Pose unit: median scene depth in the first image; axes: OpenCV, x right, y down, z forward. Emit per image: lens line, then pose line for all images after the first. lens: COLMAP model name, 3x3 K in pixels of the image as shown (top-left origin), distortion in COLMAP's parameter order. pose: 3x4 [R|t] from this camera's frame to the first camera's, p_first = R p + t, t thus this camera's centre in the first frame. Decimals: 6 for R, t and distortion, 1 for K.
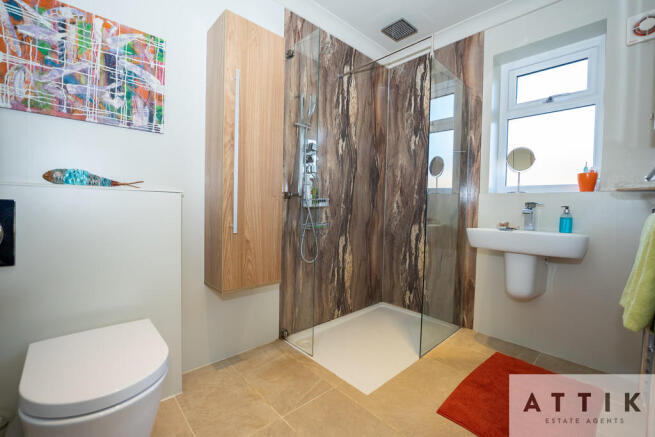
lens RADIAL K [[282.9, 0, 327.5], [0, 282.9, 218.5], [0, 0, 1]] dist [-0.001906, -0.000451]
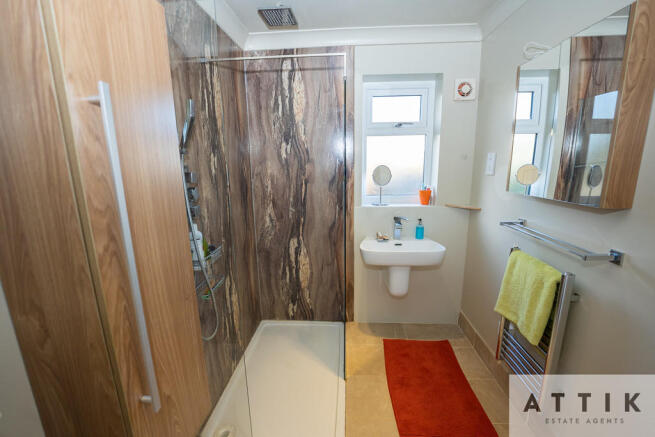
lens RADIAL K [[272.5, 0, 327.5], [0, 272.5, 218.5], [0, 0, 1]] dist [-0.017707, 0.000052]
pose [[0.728262, -0.174234, 0.662780, -0.205844], [0.061006, 0.979783, 0.190535, -0.213222], [-0.682578, -0.098326, 0.724168, 0.261720]]
